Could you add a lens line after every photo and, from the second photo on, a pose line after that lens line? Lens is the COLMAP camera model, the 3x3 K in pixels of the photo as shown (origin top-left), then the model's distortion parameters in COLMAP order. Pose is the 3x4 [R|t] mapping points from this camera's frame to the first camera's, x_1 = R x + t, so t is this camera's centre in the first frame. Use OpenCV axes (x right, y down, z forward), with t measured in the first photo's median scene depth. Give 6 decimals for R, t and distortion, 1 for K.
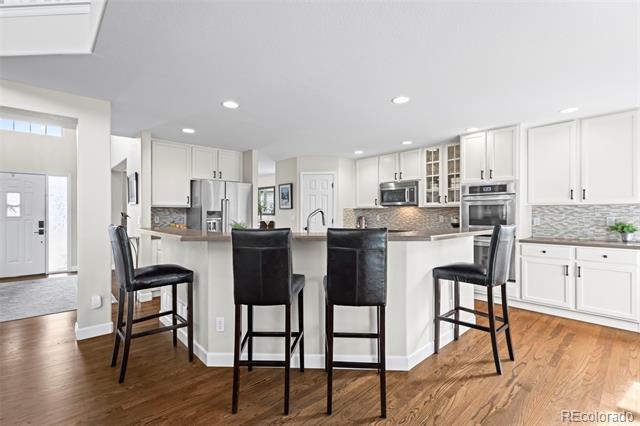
lens RADIAL K [[291.7, 0, 322.5], [0, 291.7, 212.9], [0, 0, 1]] dist [0.013096, -0.000398]
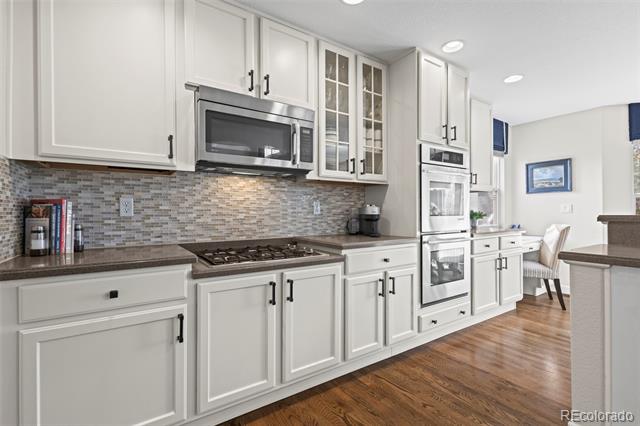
lens RADIAL K [[291.7, 0, 326.5], [0, 291.7, 213.8], [0, 0, 1]] dist [0.013096, -0.000398]
pose [[0.166189, -0.000077, 0.986094, -0.072263], [0.006329, 0.999979, -0.000989, 0.031502], [-0.986074, 0.006405, 0.166187, 0.941800]]
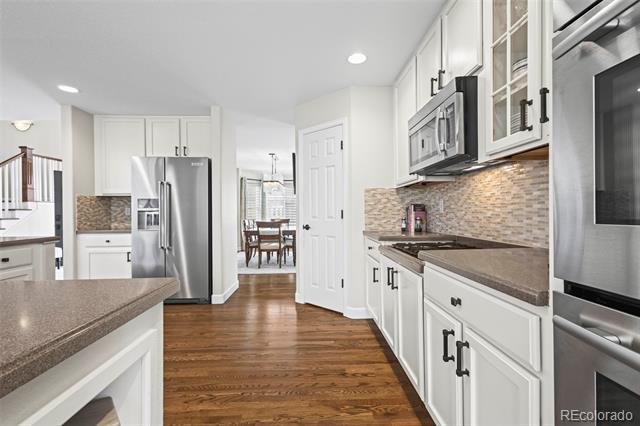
lens RADIAL K [[291.7, 0, 318.3], [0, 291.7, 212.4], [0, 0, 1]] dist [0.013096, -0.000398]
pose [[0.742338, -0.003832, -0.670015, 0.424681], [0.004837, 0.999988, -0.000360, 0.030832], [0.670009, -0.002974, 0.742347, 0.694996]]
